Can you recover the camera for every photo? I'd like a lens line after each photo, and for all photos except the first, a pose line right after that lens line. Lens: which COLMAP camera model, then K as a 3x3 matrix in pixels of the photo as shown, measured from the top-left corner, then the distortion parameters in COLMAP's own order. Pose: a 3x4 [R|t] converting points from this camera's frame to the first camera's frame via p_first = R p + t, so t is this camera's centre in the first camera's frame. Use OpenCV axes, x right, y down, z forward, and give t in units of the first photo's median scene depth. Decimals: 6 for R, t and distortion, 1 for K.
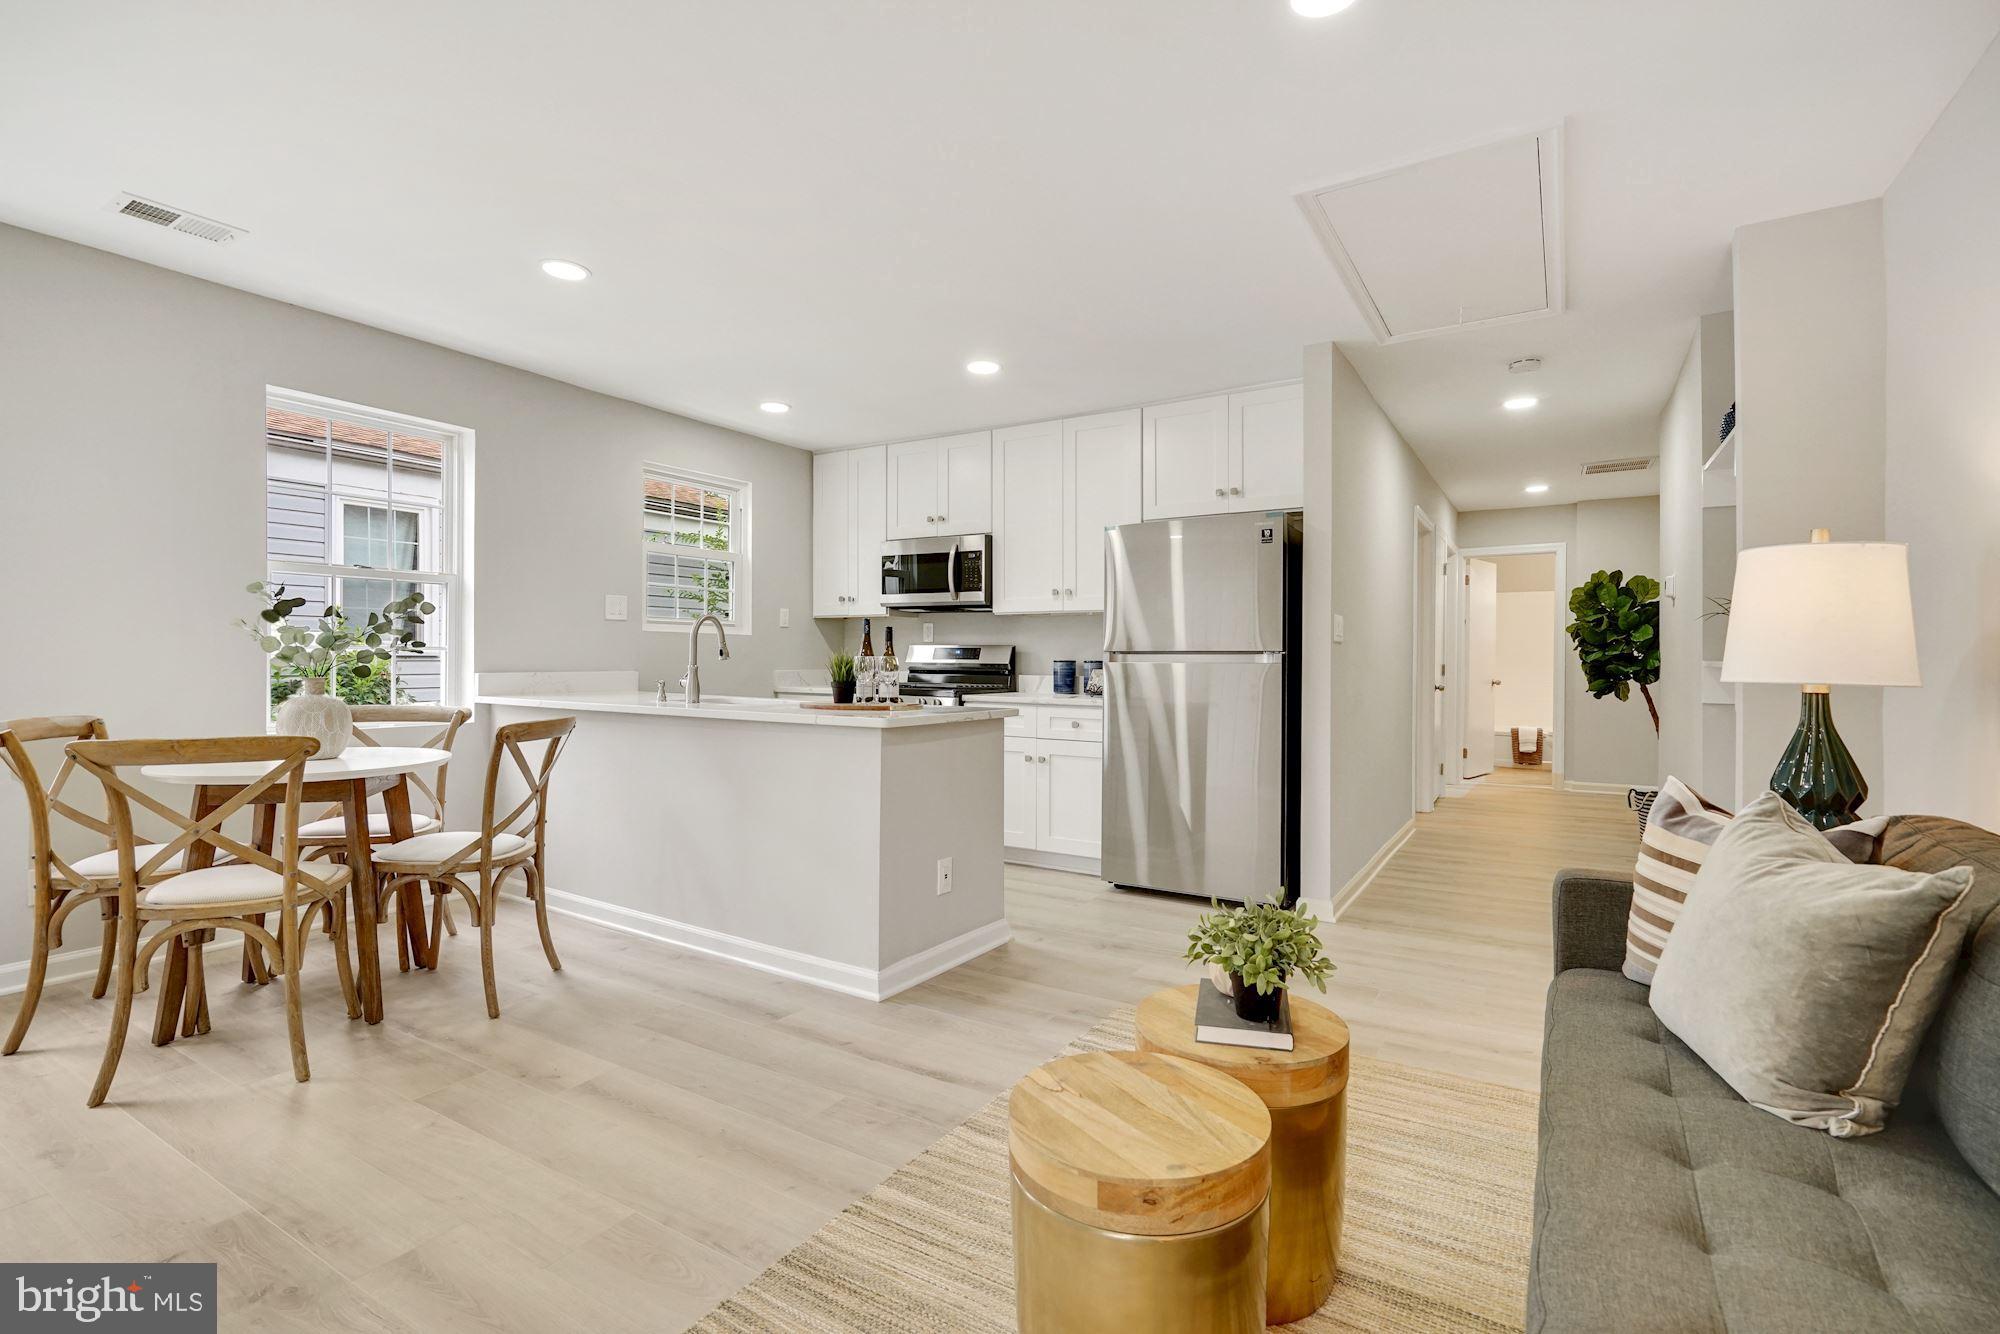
lens RADIAL K [[922.0, 0, 1000.7], [0, 922.0, 661.9], [0, 0, 1]] dist [0.002046, 0.000595]
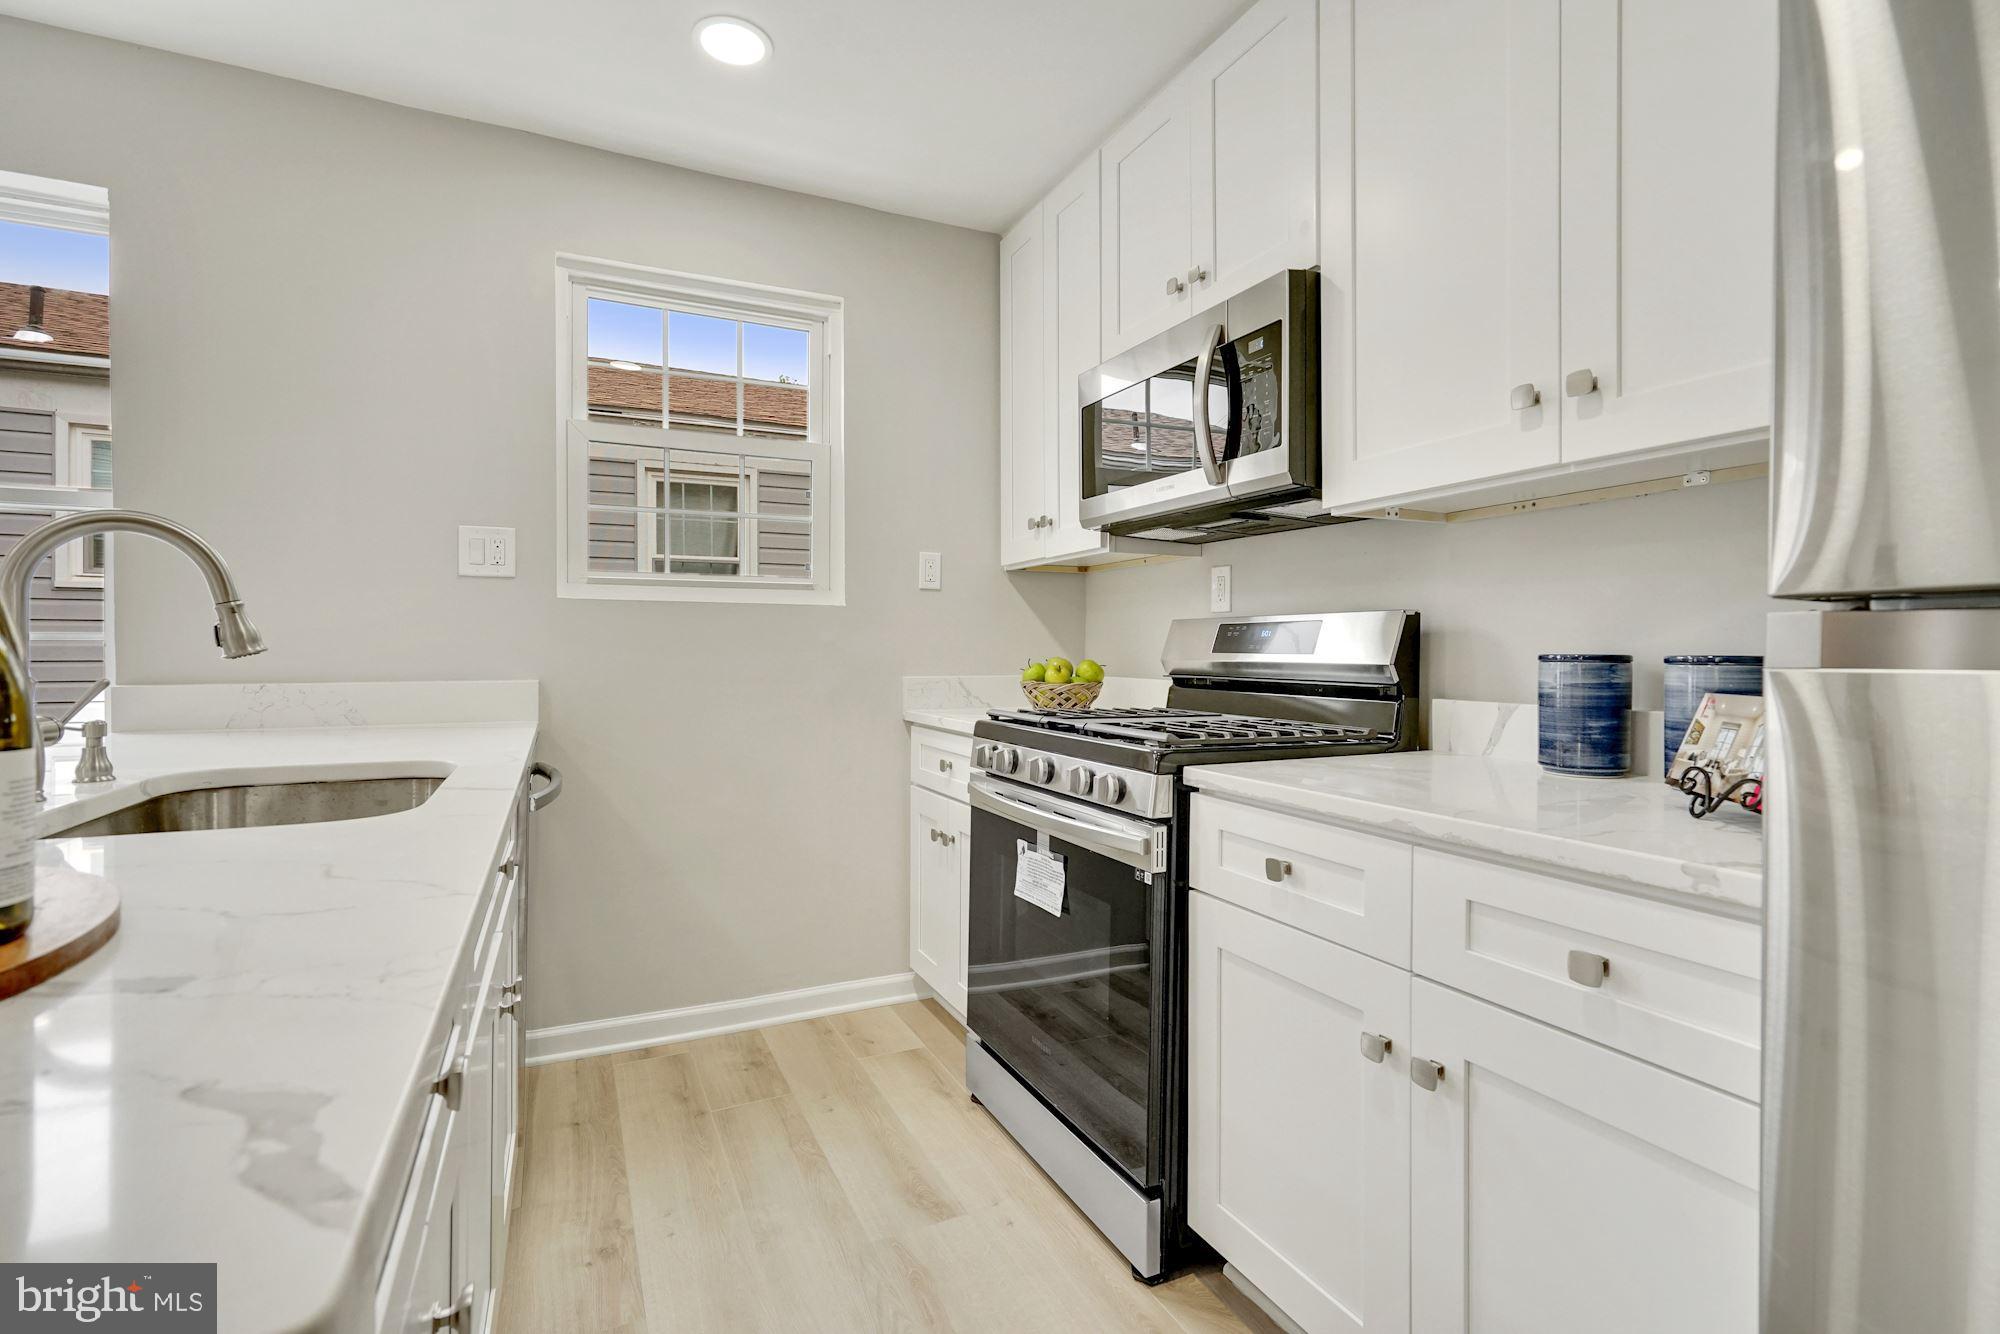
lens RADIAL K [[922.0, 0, 989.3], [0, 922.0, 659.1], [0, 0, 1]] dist [0.002046, 0.000595]
pose [[0.835813, -0.001359, -0.549013, 0.071960], [0.002945, 0.999994, 0.002009, -0.001612], [0.549007, -0.003296, 0.835812, 0.663324]]
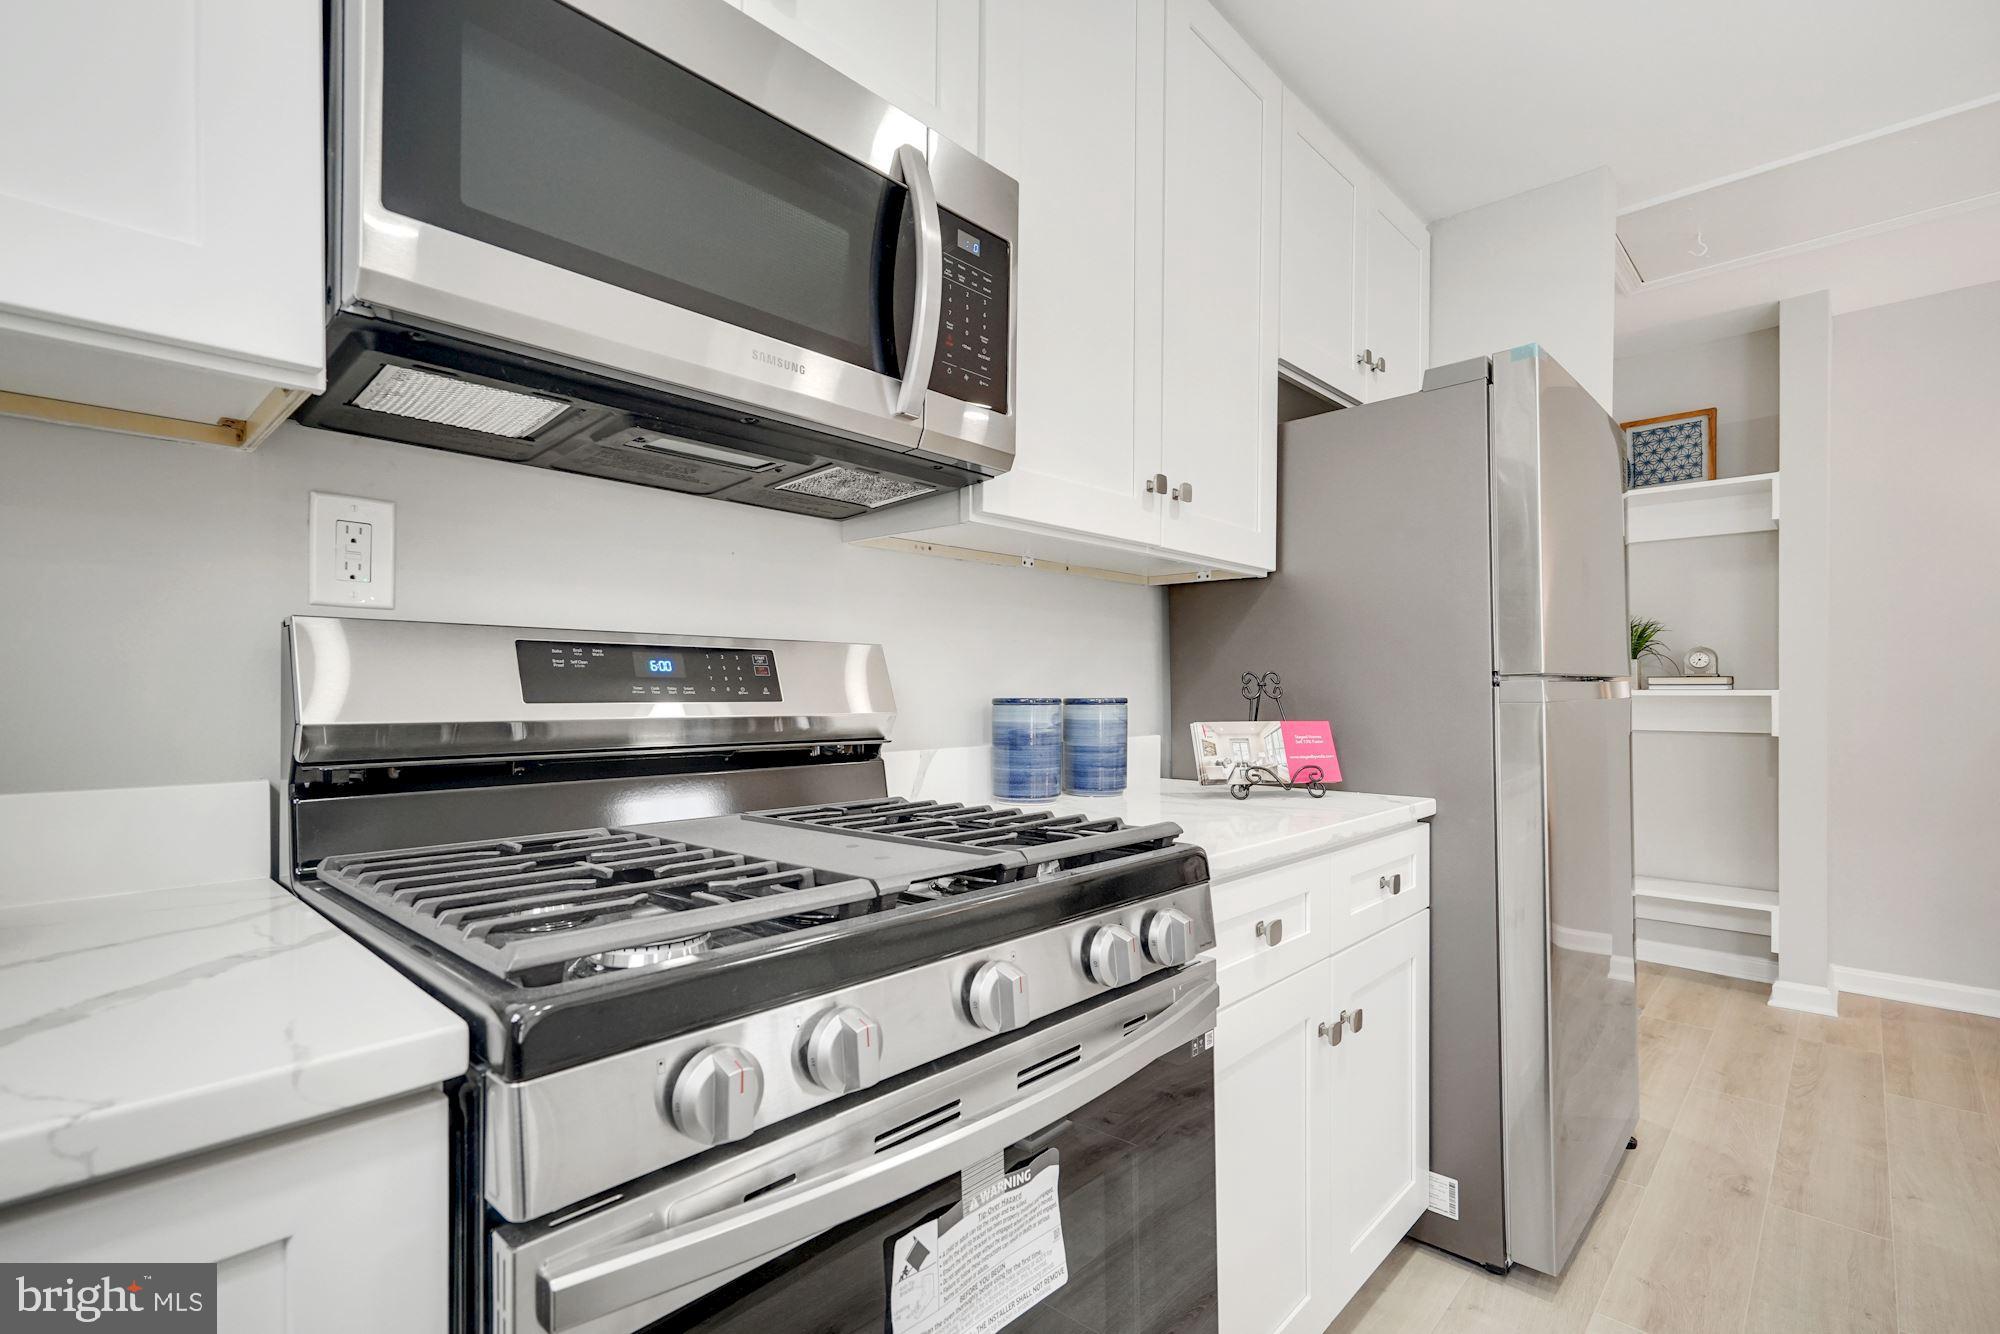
lens RADIAL K [[922.0, 0, 988.3], [0, 922.0, 696.4], [0, 0, 1]] dist [0.002046, 0.000595]
pose [[0.203315, -0.014873, 0.979000, -0.254013], [0.003955, 0.999889, 0.014369, -0.007263], [-0.979105, 0.000950, 0.203351, 0.948245]]
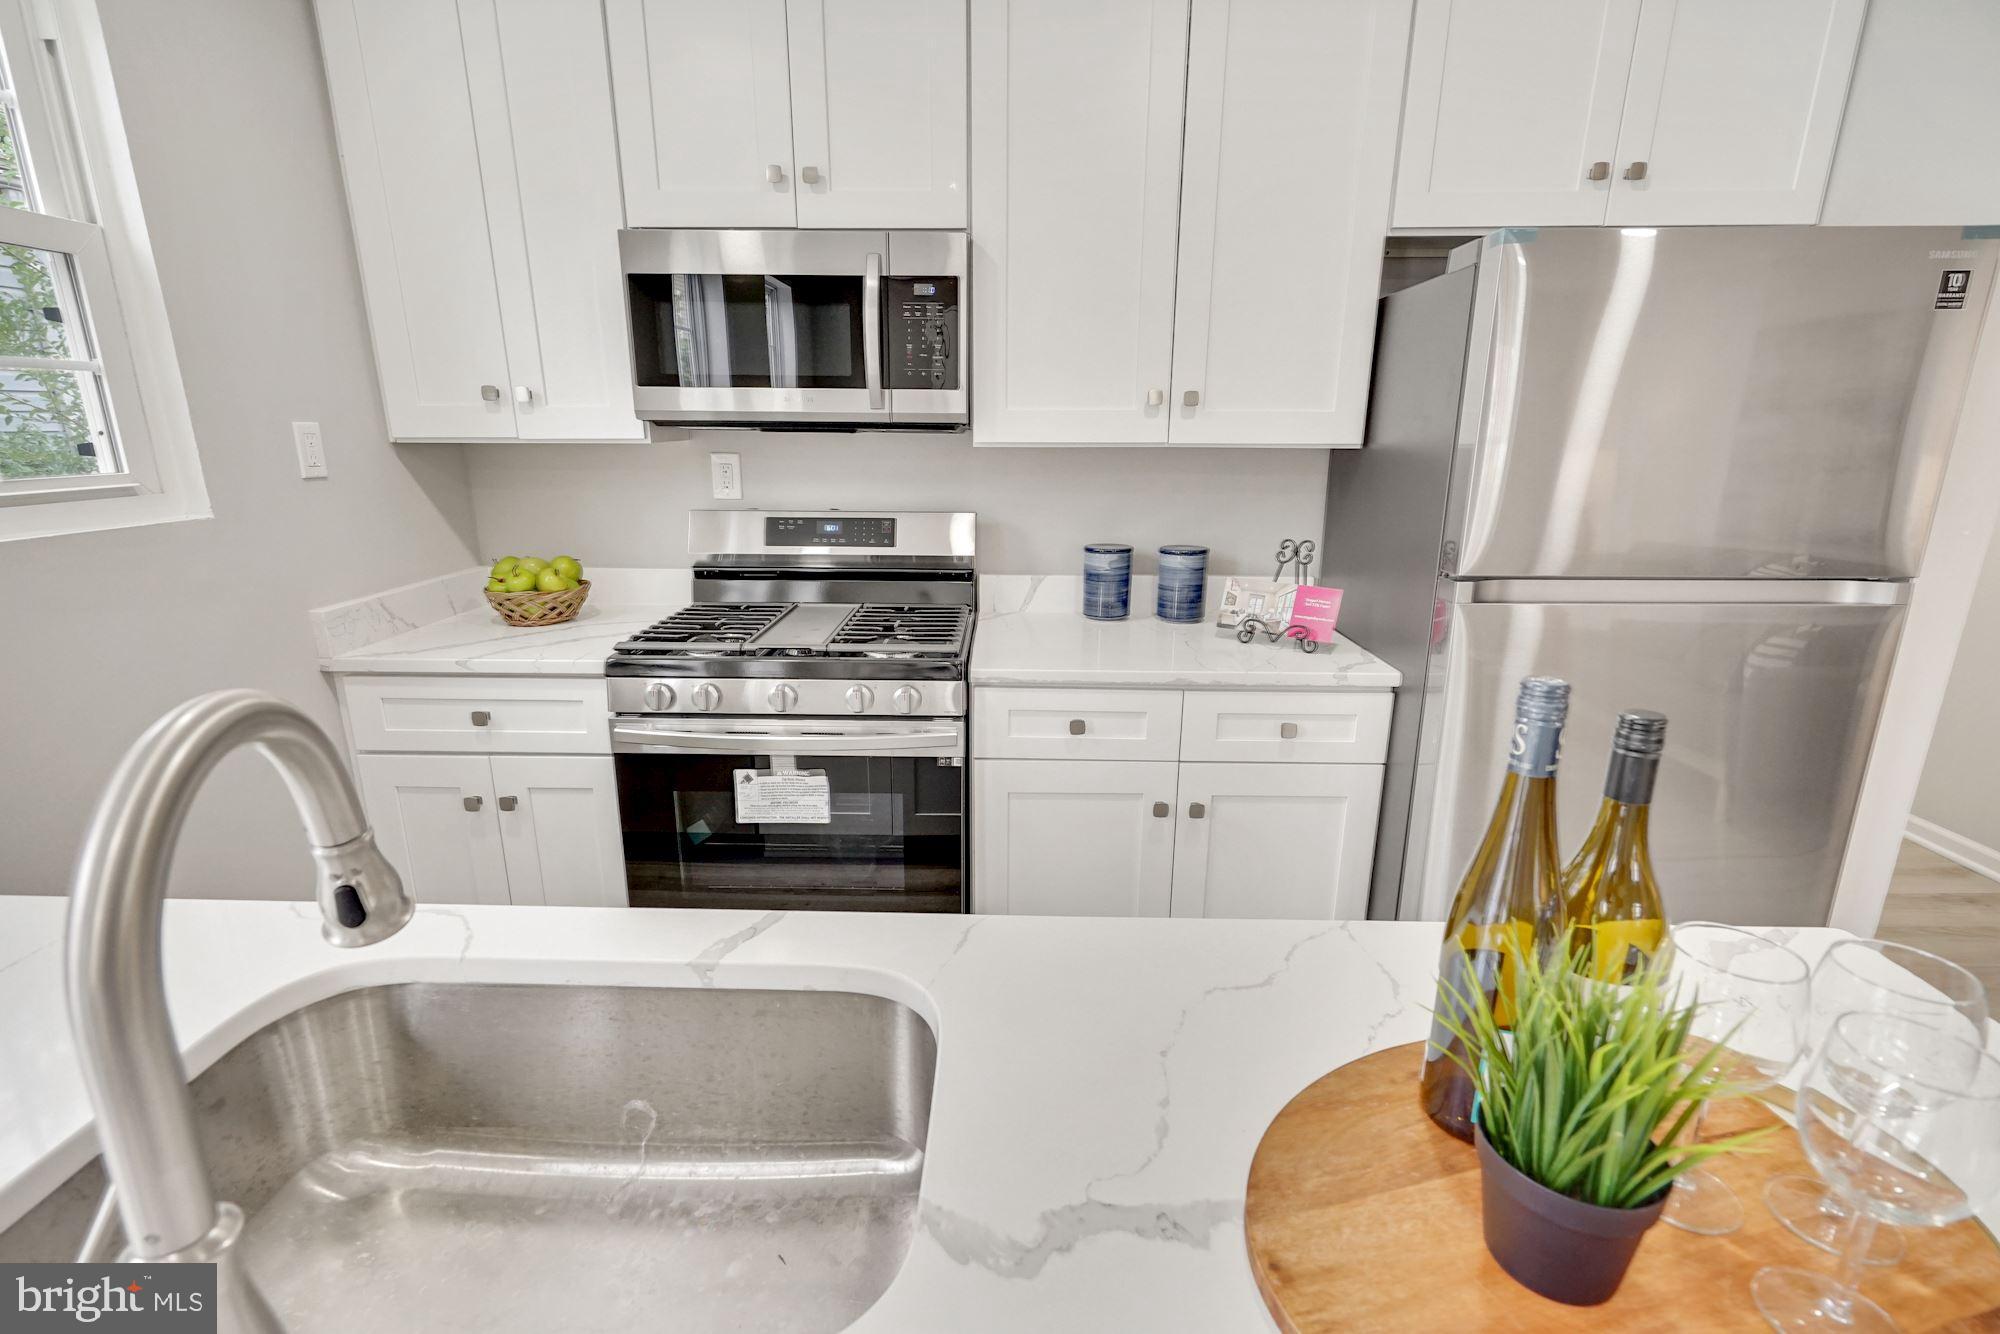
lens RADIAL K [[922.0, 0, 996.0], [0, 922.0, 675.5], [0, 0, 1]] dist [0.002046, 0.000595]
pose [[0.864381, -0.139155, 0.483198, -0.211985], [0.005679, 0.963585, 0.267341, -0.063452], [-0.502805, -0.228341, 0.833695, 0.629876]]
